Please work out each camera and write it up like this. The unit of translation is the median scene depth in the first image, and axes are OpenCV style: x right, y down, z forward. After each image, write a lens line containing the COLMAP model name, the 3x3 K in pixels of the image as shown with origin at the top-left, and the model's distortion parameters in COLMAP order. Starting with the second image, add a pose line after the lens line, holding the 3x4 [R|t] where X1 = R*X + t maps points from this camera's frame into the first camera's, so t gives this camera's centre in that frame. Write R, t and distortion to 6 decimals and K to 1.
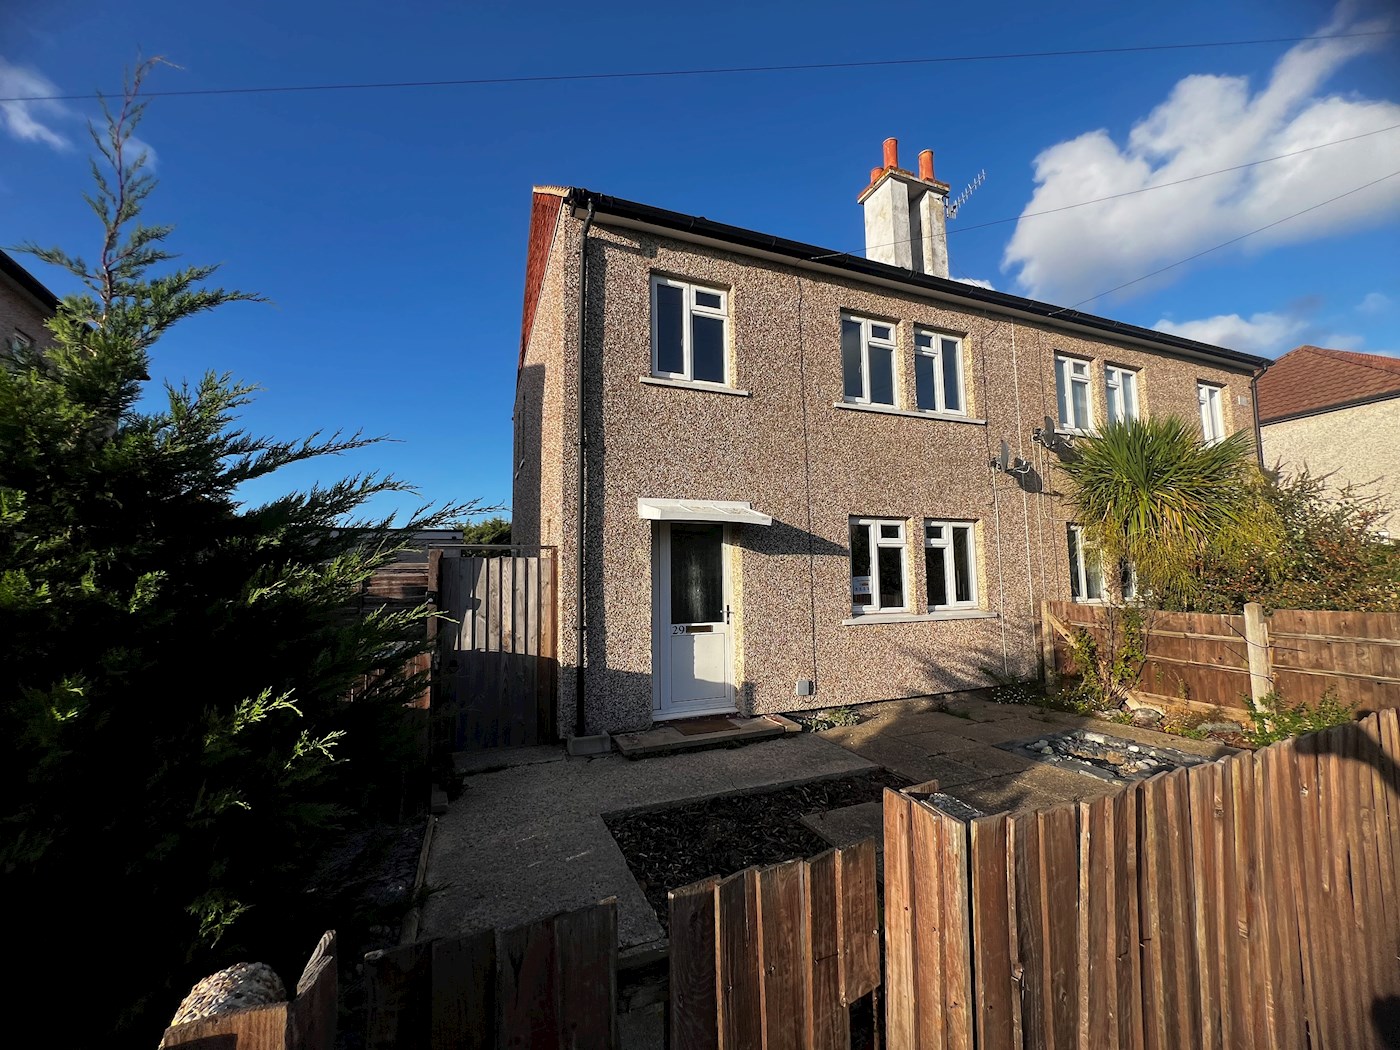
lens RADIAL K [[556.4, 0, 701.8], [0, 556.4, 532.5], [0, 0, 1]] dist [0.000416, 0.000164]
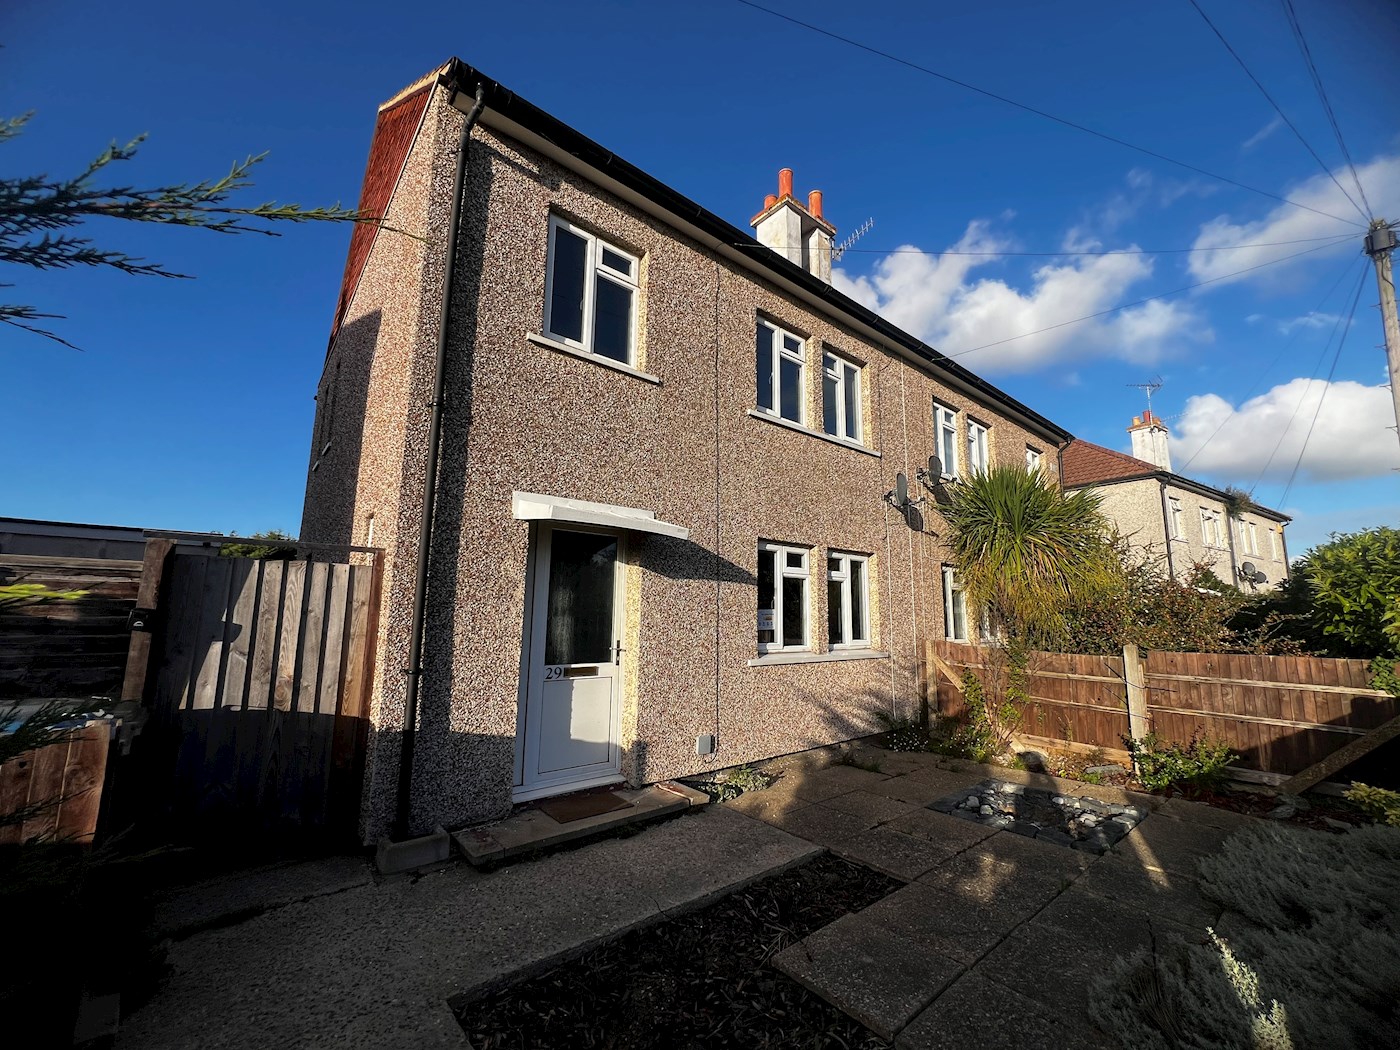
lens RADIAL K [[556.4, 0, 700.5], [0, 556.4, 530.3], [0, 0, 1]] dist [0.000416, 0.000164]
pose [[0.953211, 0.071503, 0.293729, -0.087397], [-0.050429, 0.995621, -0.078713, 0.033603], [-0.298071, 0.060217, 0.952643, 0.219404]]
